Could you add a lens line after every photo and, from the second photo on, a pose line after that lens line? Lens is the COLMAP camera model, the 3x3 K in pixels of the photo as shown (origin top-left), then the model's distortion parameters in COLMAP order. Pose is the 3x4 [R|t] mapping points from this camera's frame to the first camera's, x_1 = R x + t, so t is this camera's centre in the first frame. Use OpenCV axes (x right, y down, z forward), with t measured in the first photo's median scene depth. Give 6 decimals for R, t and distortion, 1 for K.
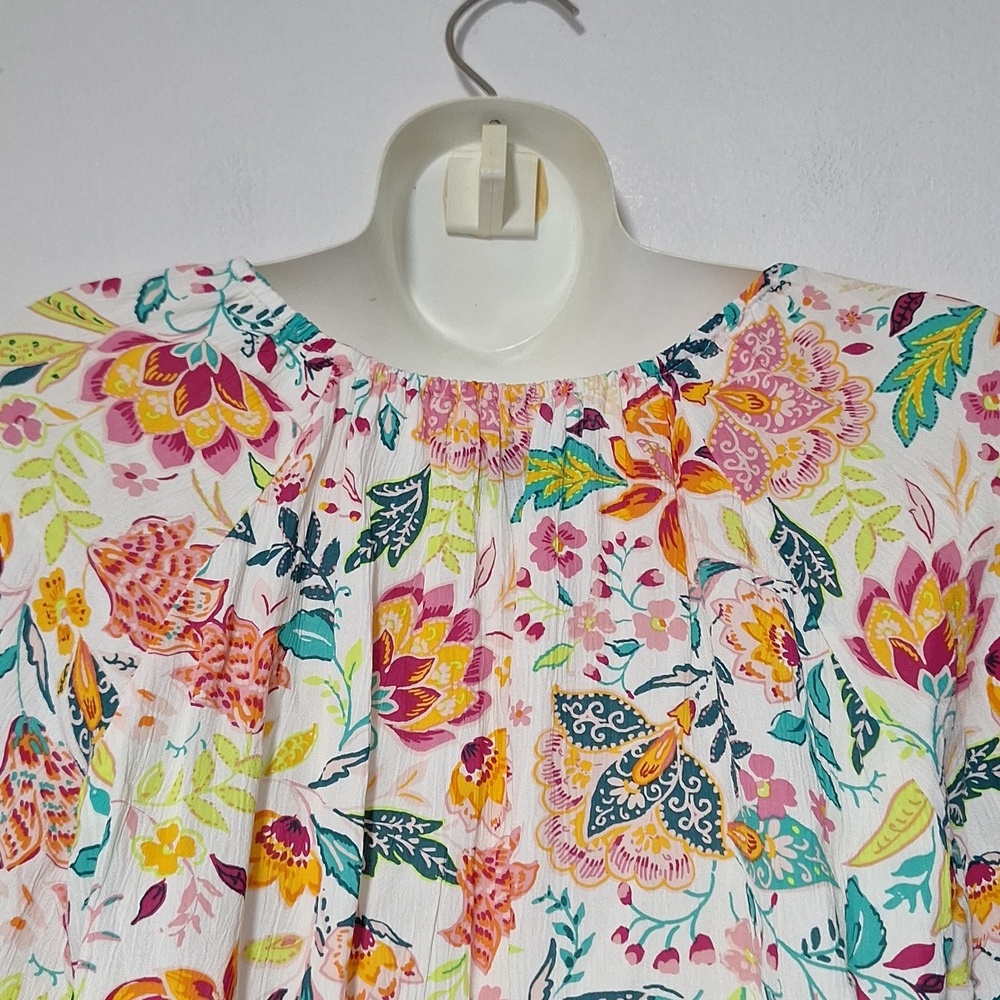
lens RADIAL K [[1483.7, 0, 515.2], [0, 1483.7, 495.7], [0, 0, 1]] dist [0.152244, -0.412223]
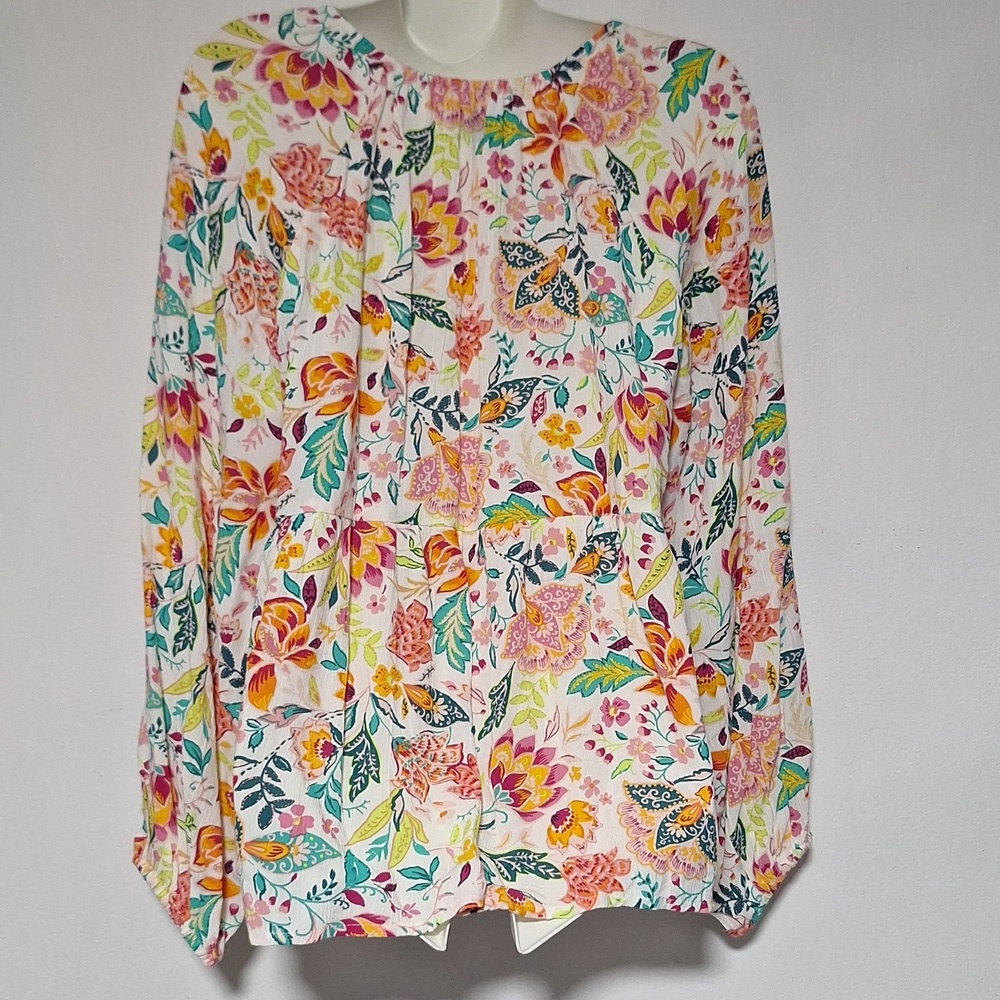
lens RADIAL K [[1483.7, 0, 515.2], [0, 1483.7, 495.7], [0, 0, 1]] dist [0.152244, -0.412223]
pose [[0.988491, -0.004579, 0.151213, -0.260985], [-0.022193, 0.984339, 0.174881, 0.119555], [-0.149645, -0.176224, 0.972909, -1.039671]]
